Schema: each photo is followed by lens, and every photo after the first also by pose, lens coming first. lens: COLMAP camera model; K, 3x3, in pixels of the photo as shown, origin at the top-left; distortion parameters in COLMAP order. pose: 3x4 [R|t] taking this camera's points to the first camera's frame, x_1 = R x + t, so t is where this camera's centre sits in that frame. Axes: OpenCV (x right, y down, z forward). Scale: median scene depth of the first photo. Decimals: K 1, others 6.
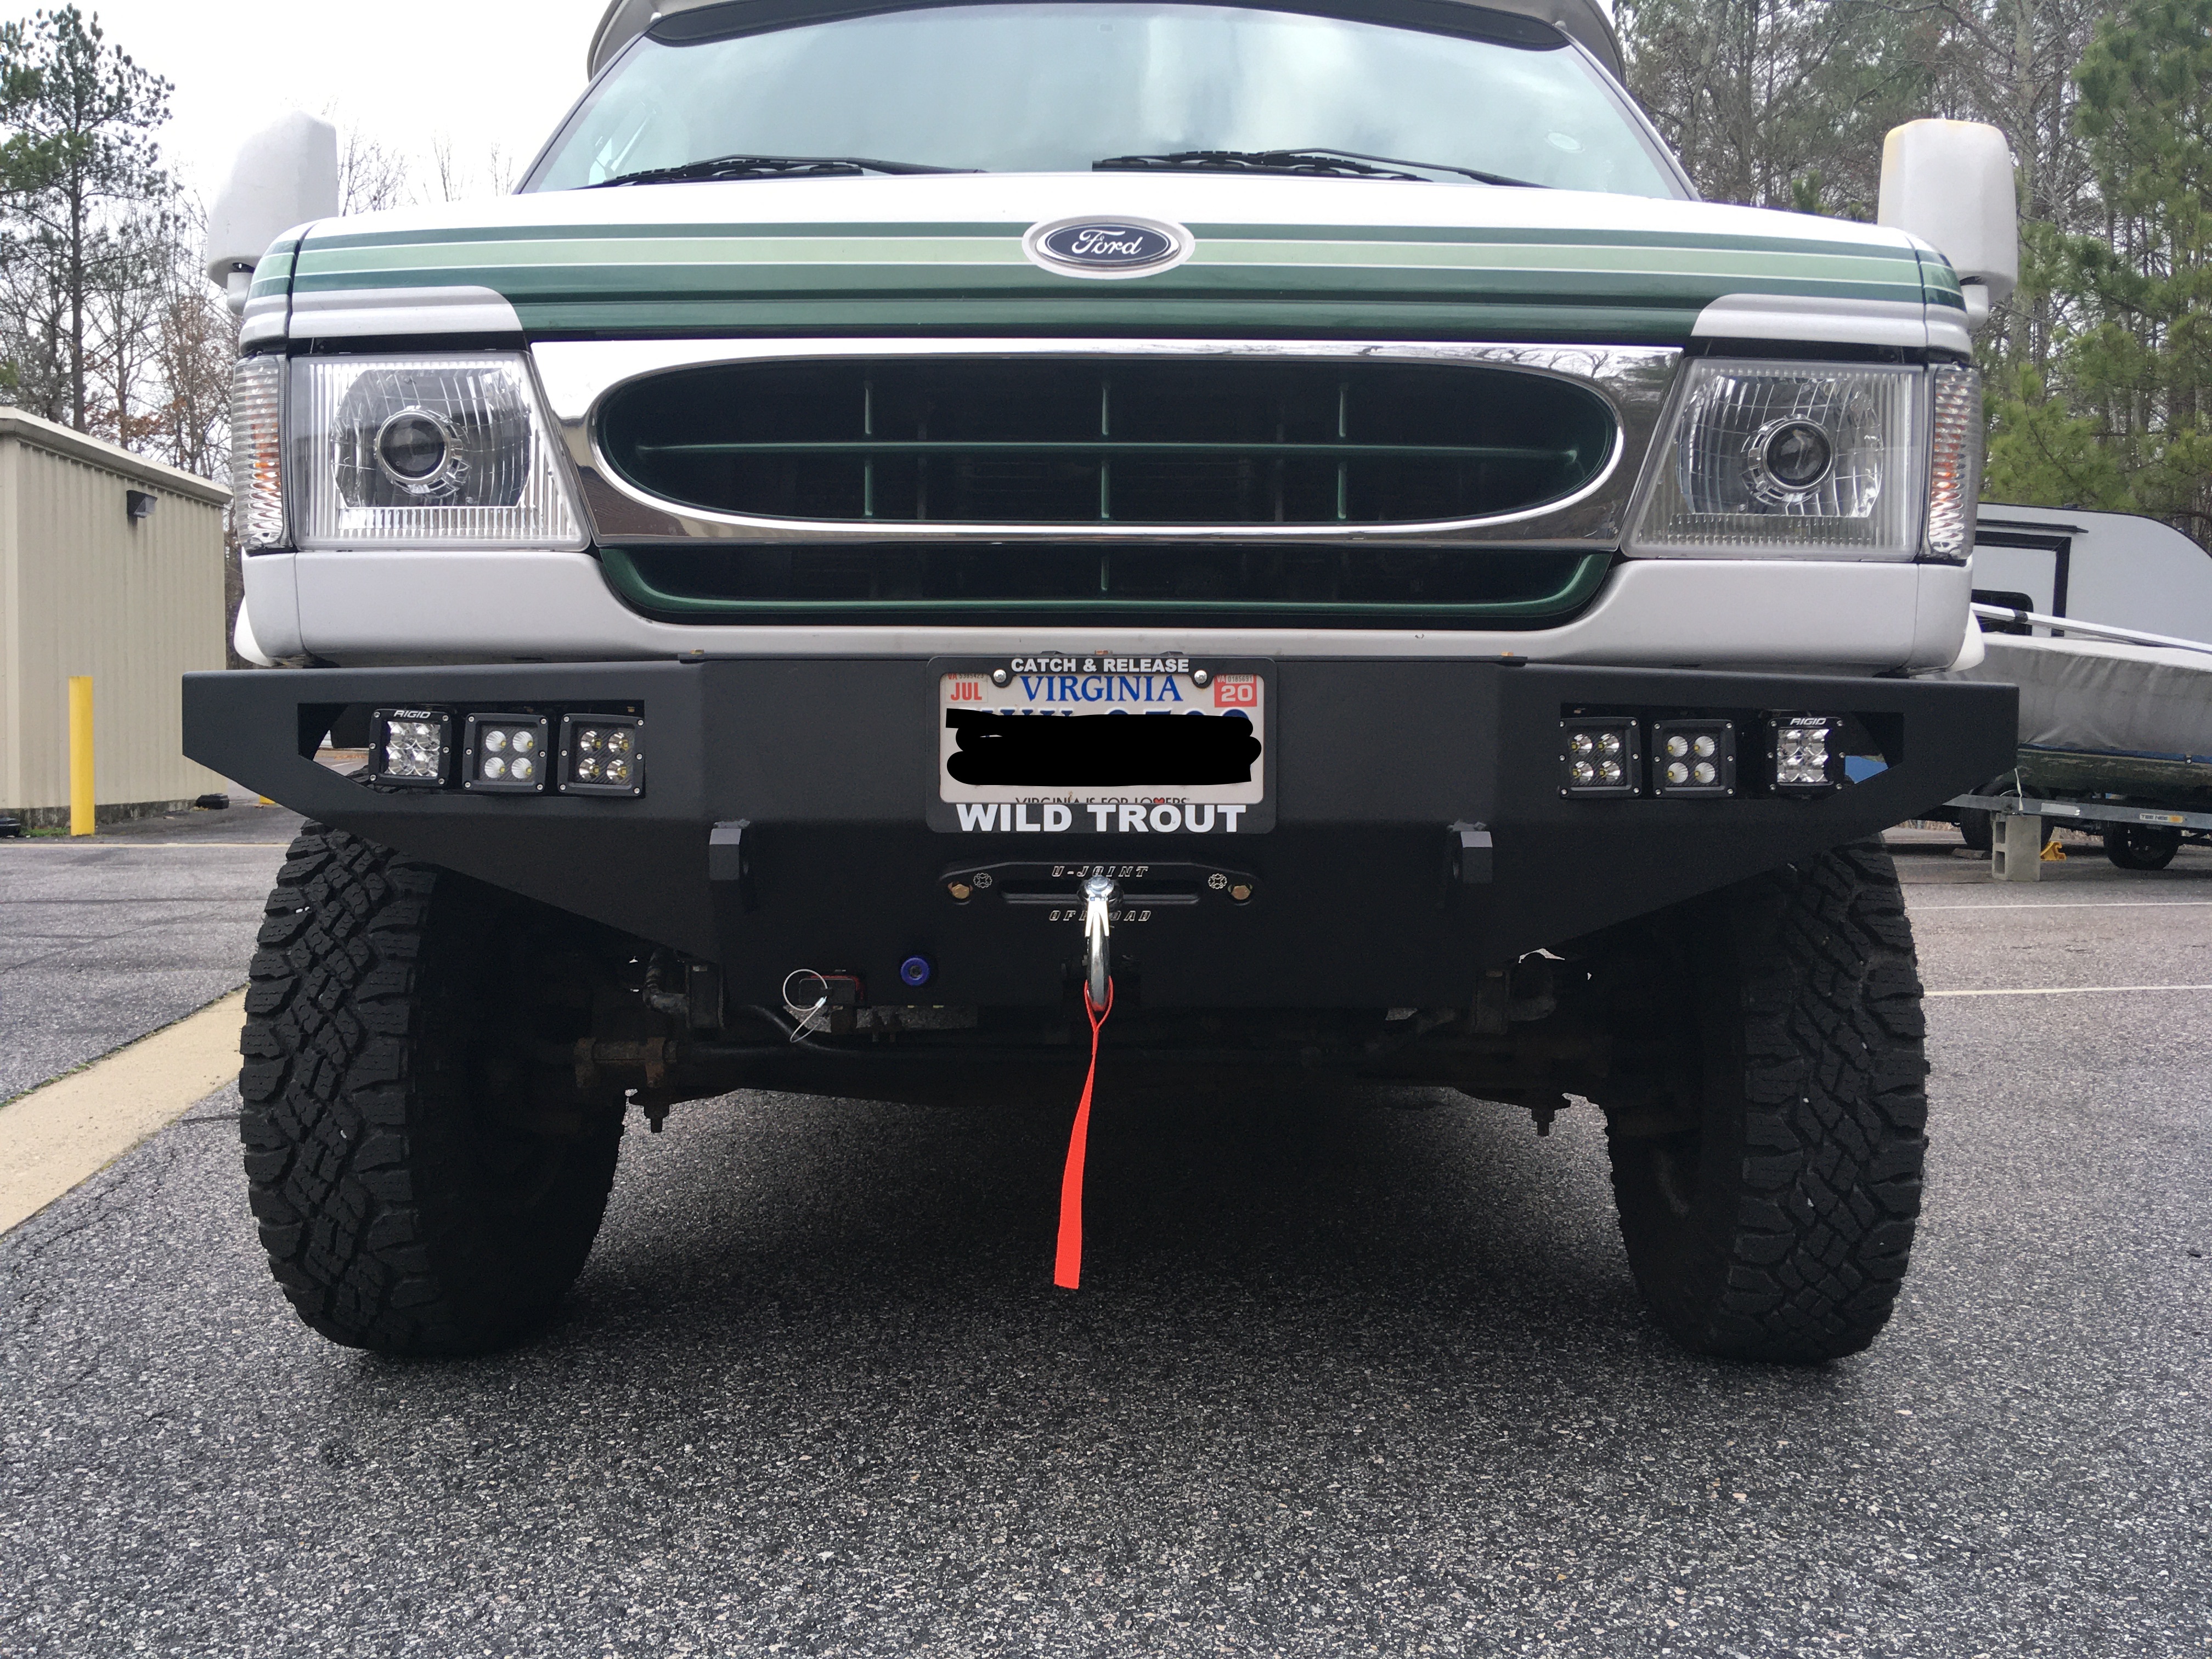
lens RADIAL K [[1865.3, 0, 1097.8], [0, 1865.3, 834.4], [0, 0, 1]] dist [0.117634, -0.178419]
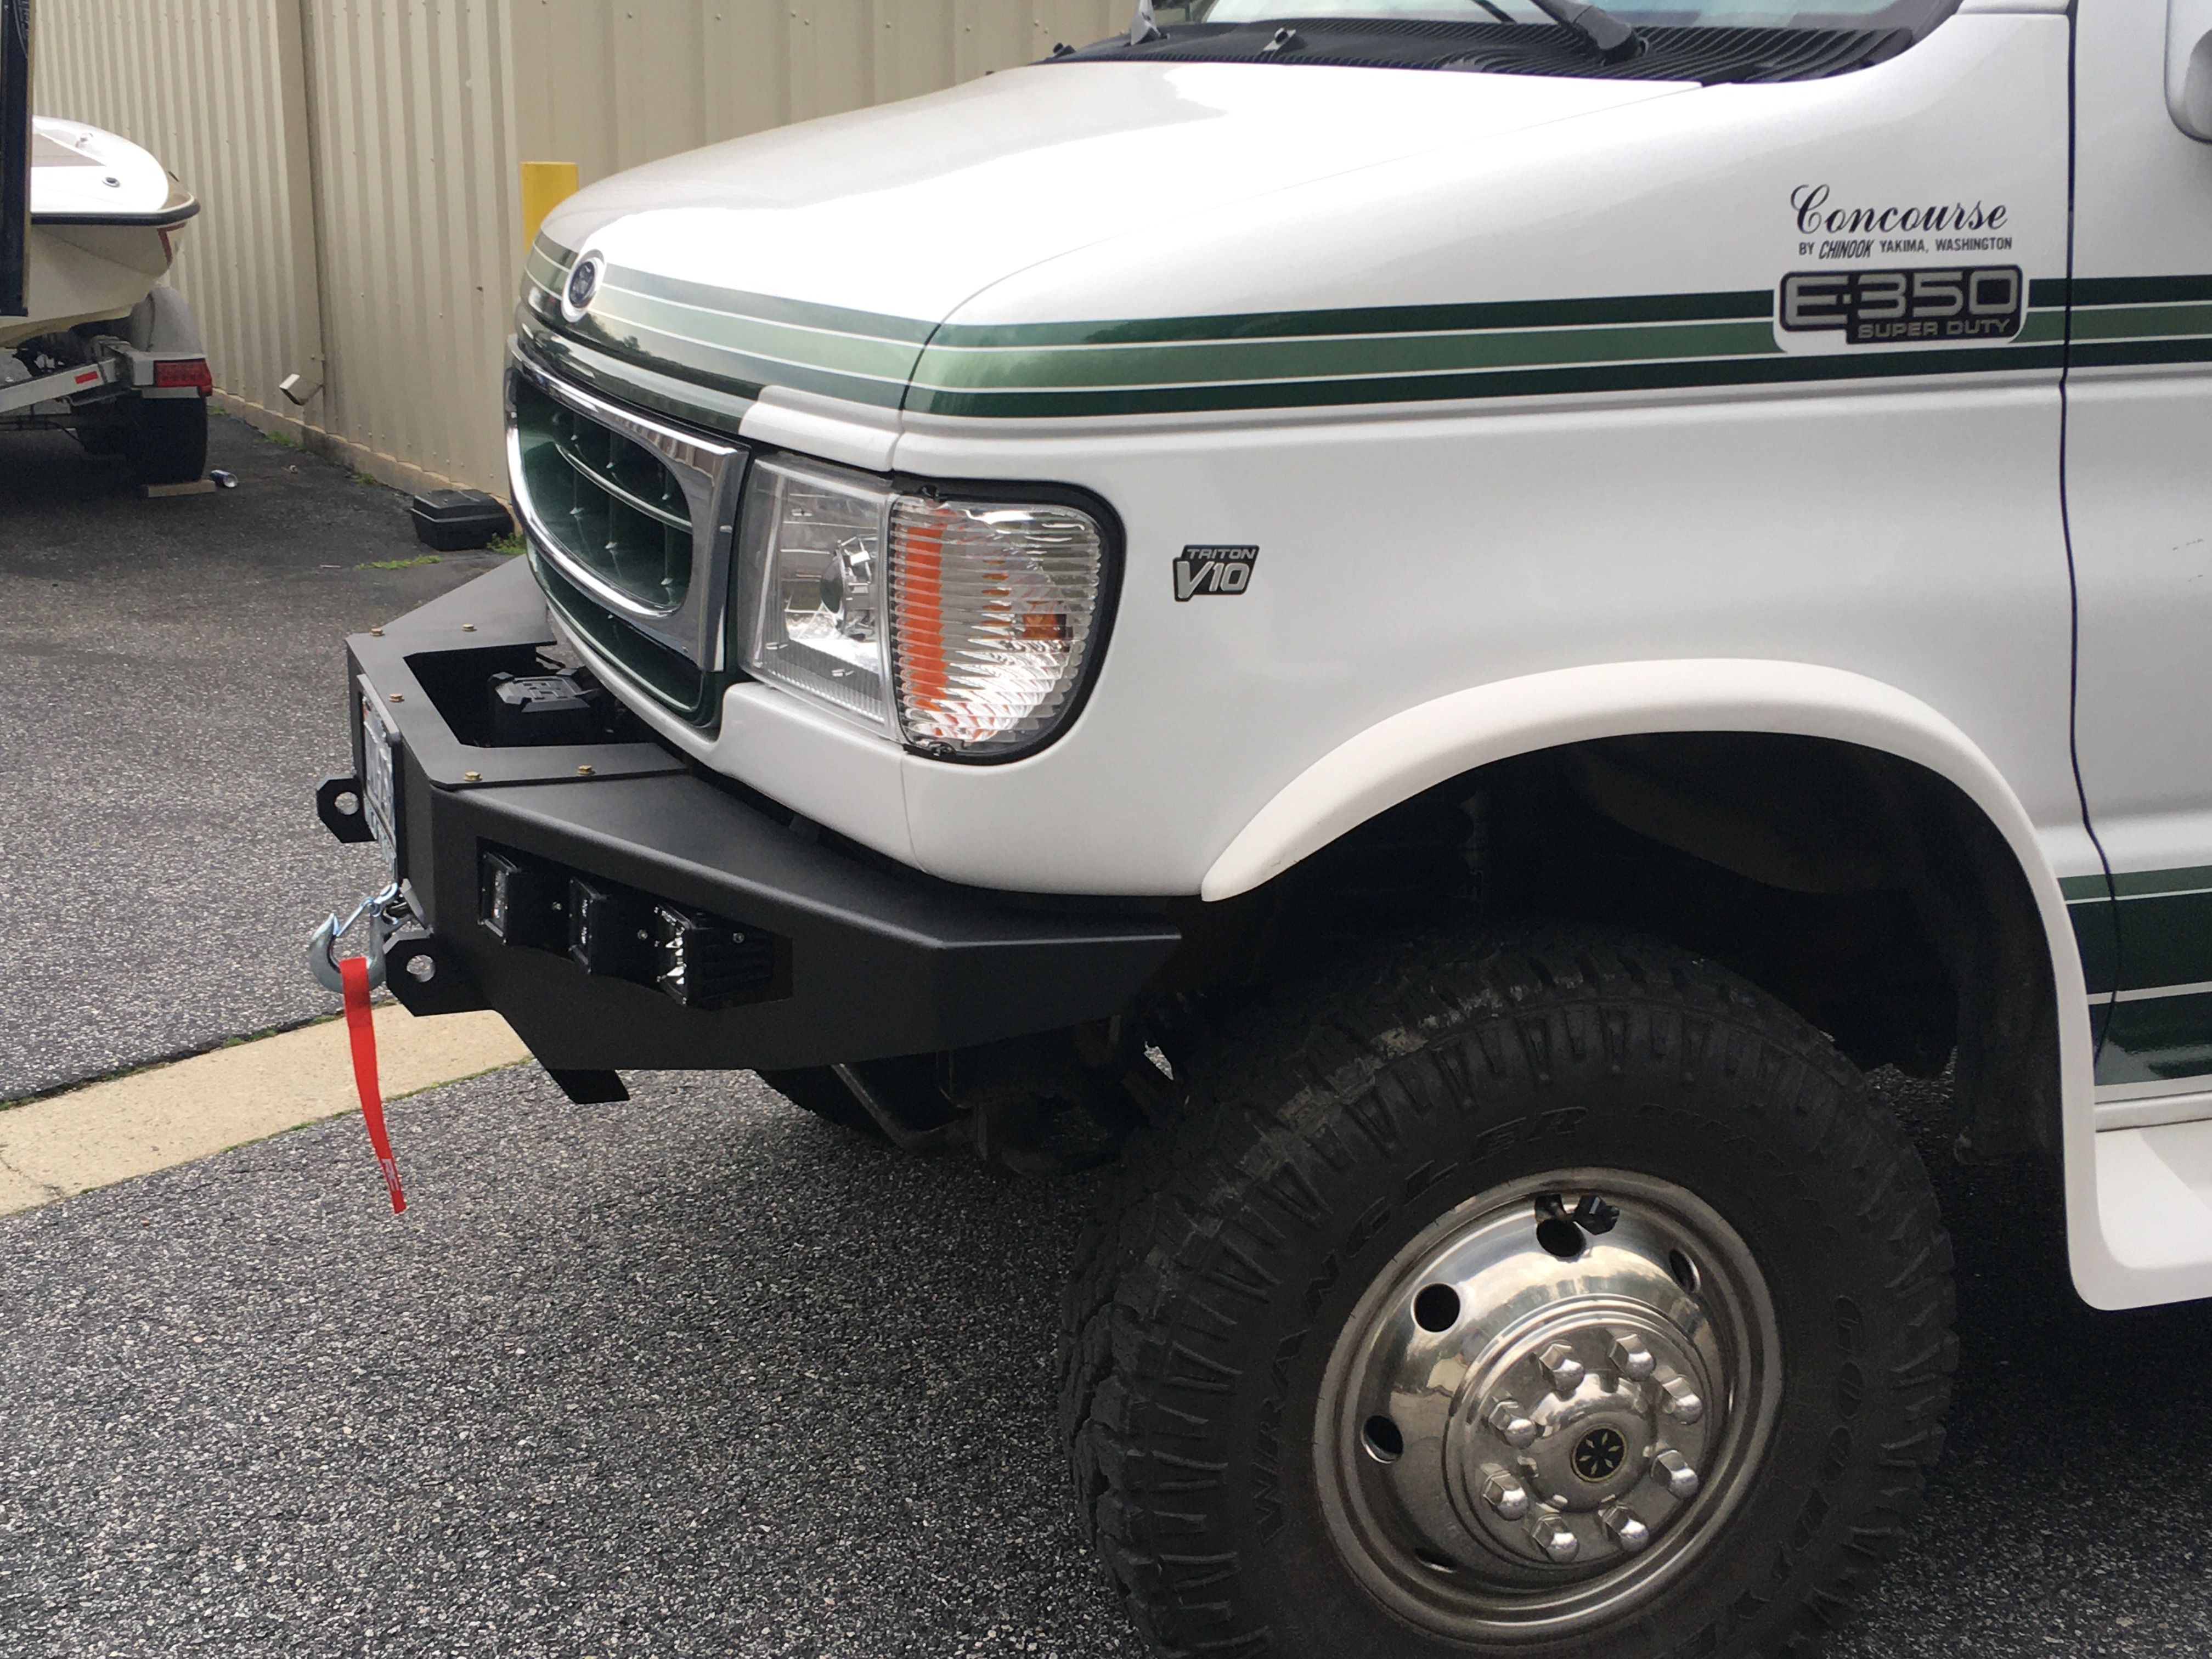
lens RADIAL K [[2741.1, 0, 1106.0], [0, 2741.1, 829.5], [0, 0, 1]] dist [0.058542, 0.027337]
pose [[0.354799, 0.239097, -0.903853, 1.585218], [-0.048116, 0.970136, 0.237743, -0.410995], [0.933704, -0.040861, 0.355708, 0.747321]]
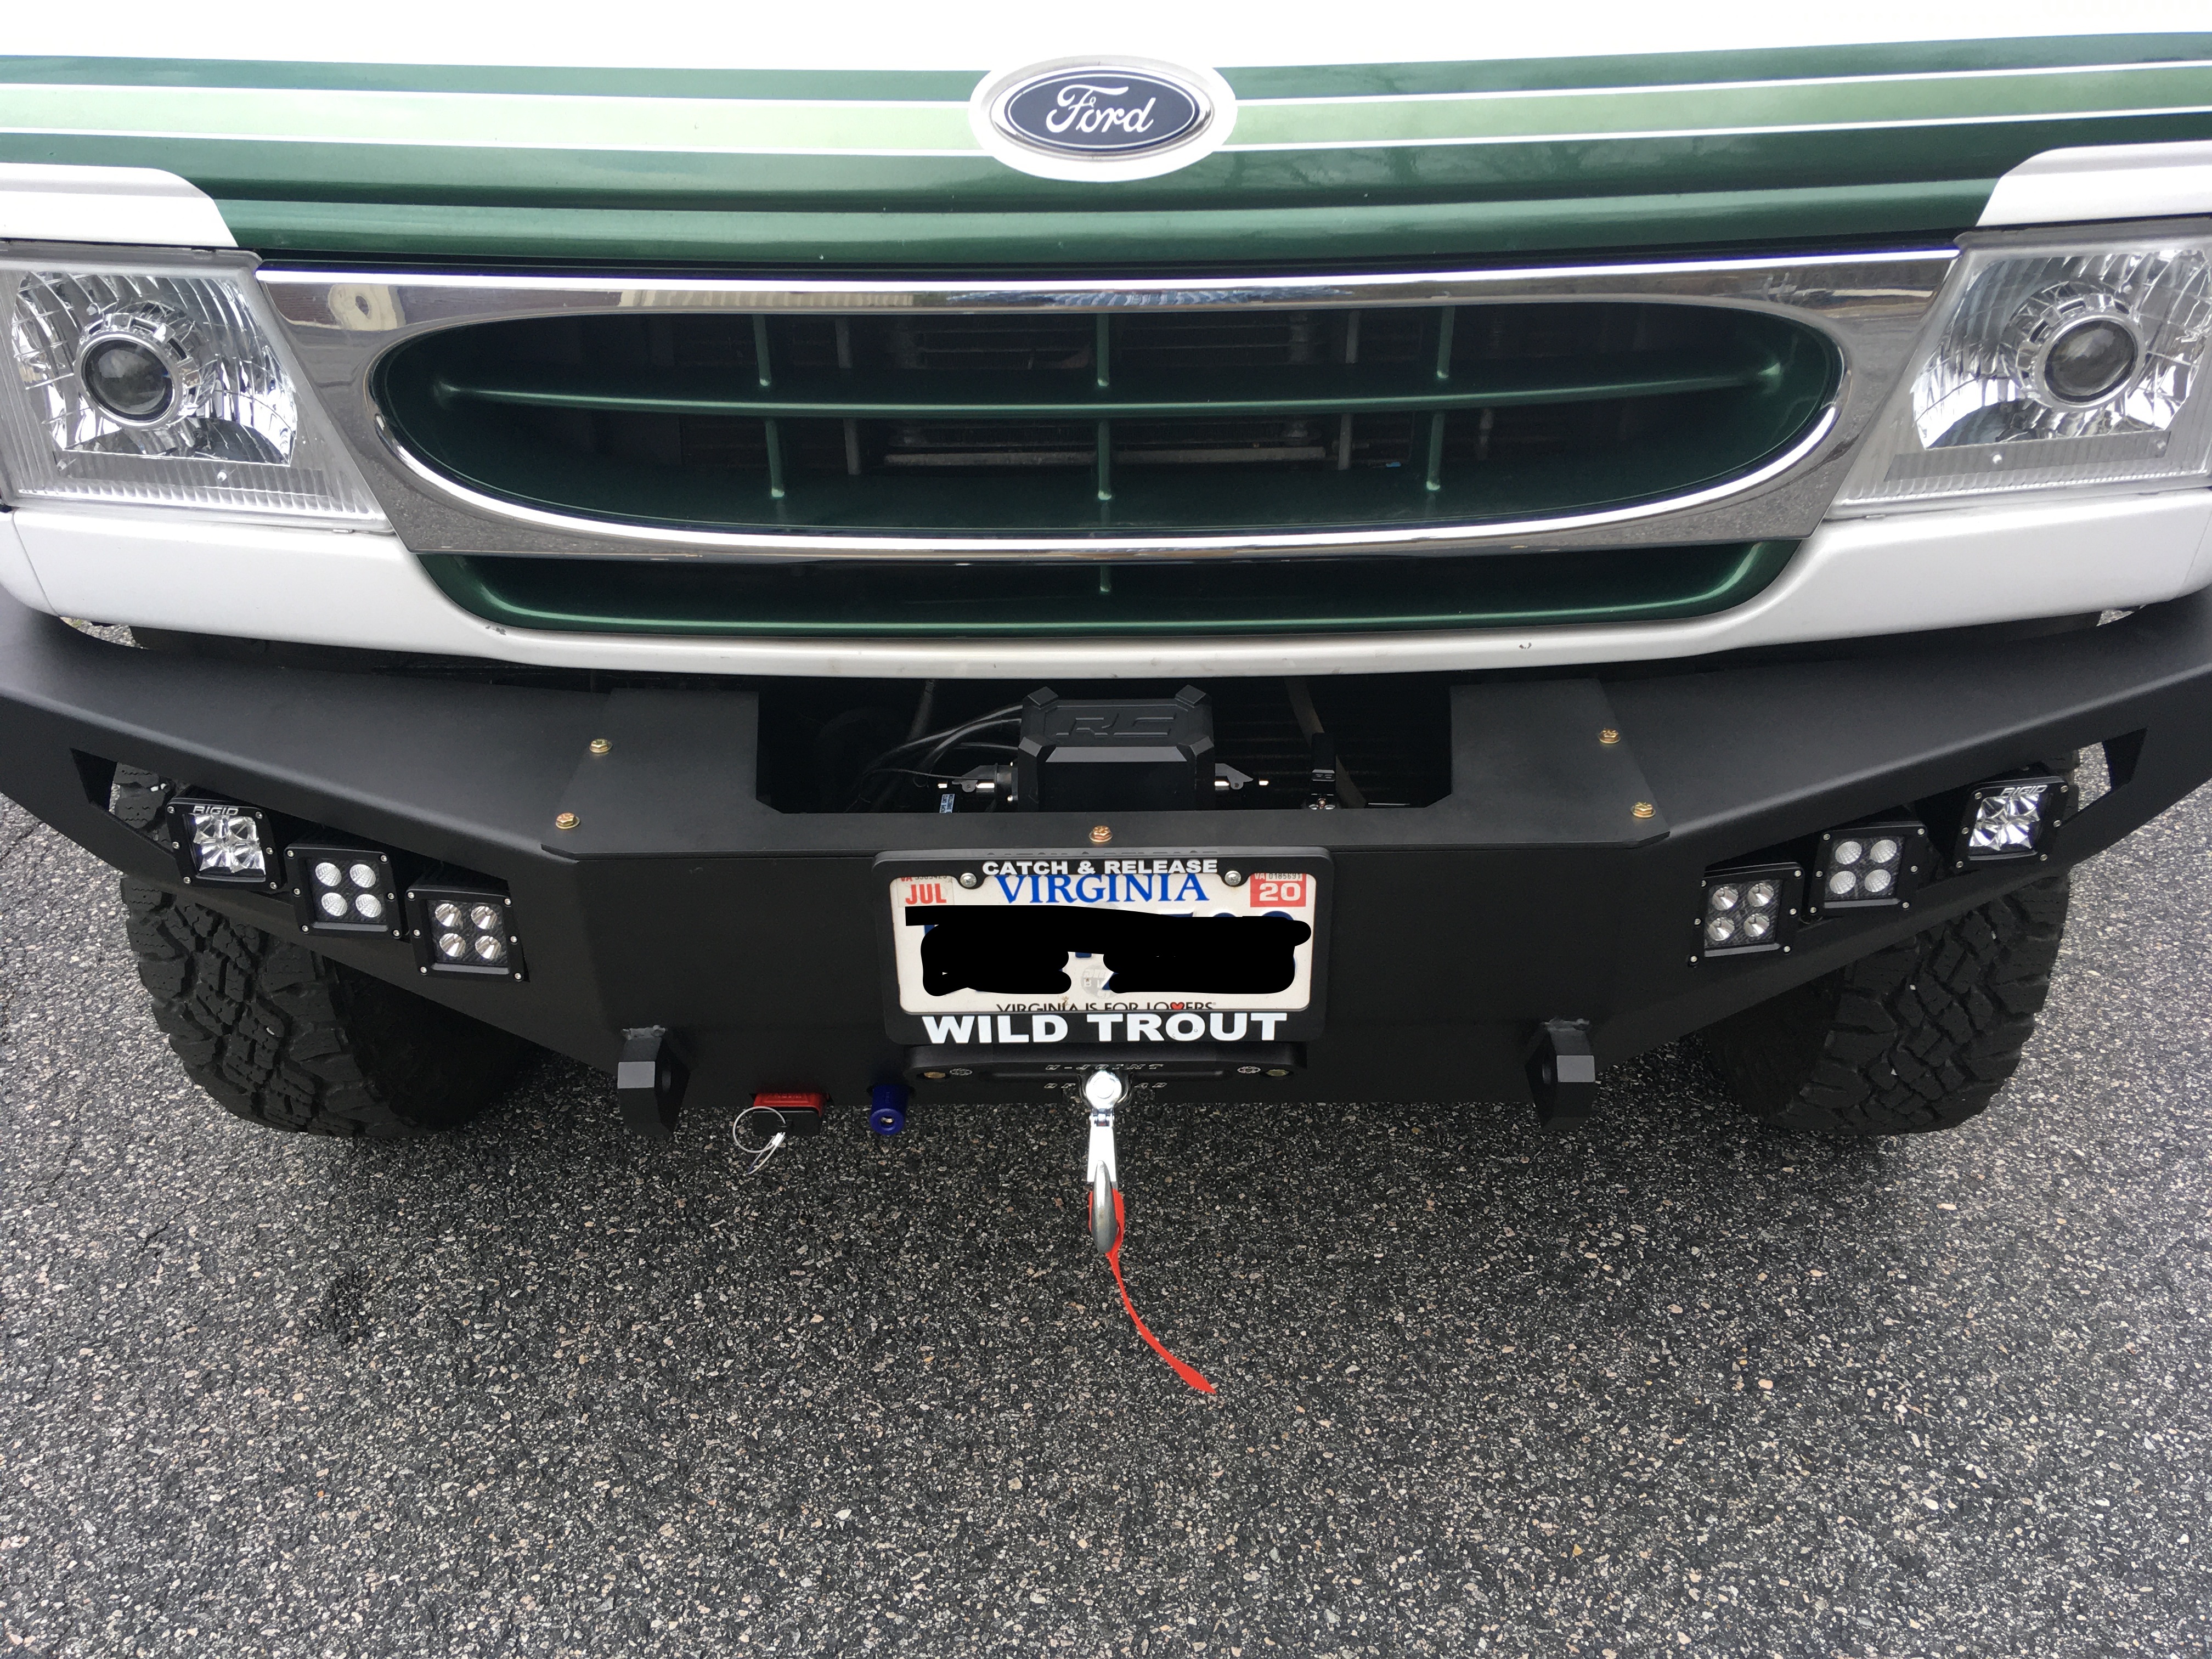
lens RADIAL K [[1865.3, 0, 1097.8], [0, 1865.3, 834.4], [0, 0, 1]] dist [0.117634, -0.178419]
pose [[0.999817, -0.013527, -0.013500, 0.009893], [0.018500, 0.862299, 0.506062, -0.445816], [0.004796, -0.506219, 0.862392, 0.326559]]
